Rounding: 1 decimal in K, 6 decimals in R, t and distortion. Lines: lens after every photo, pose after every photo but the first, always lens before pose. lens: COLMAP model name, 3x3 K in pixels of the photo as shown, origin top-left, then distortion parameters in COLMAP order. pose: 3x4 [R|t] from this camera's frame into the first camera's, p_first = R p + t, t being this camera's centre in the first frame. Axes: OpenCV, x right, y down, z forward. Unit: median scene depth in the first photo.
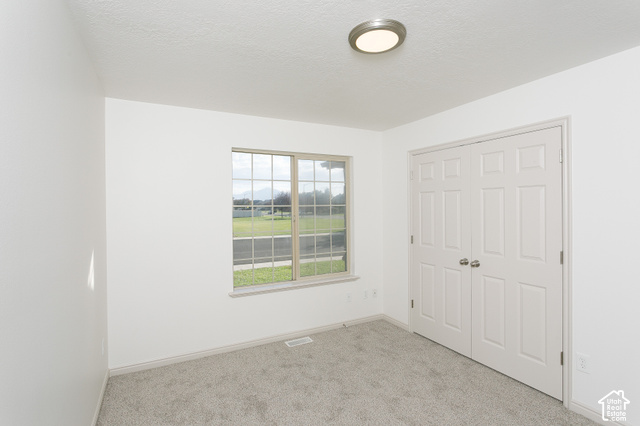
lens RADIAL K [[316.3, 0, 320.0], [0, 316.3, 213.0], [0, 0, 1]] dist [-0.000087, 0.000046]
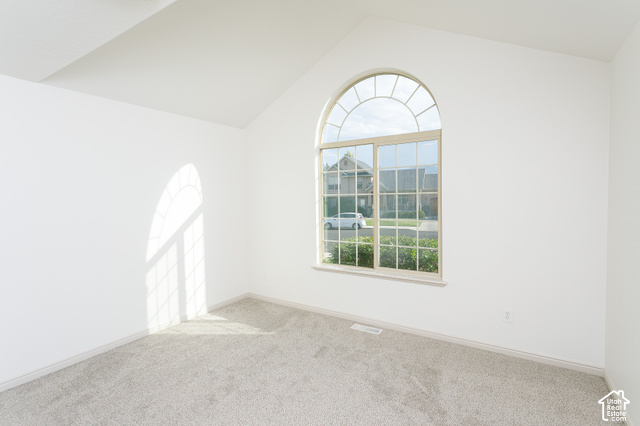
lens RADIAL K [[316.3, 0, 320.0], [0, 316.3, 213.0], [0, 0, 1]] dist [-0.000087, 0.000046]
pose [[0.487838, 0.042705, -0.871889, 0.685275], [0.000720, 0.998783, 0.049323, -0.012765], [0.872934, -0.024689, 0.487213, 0.363256]]
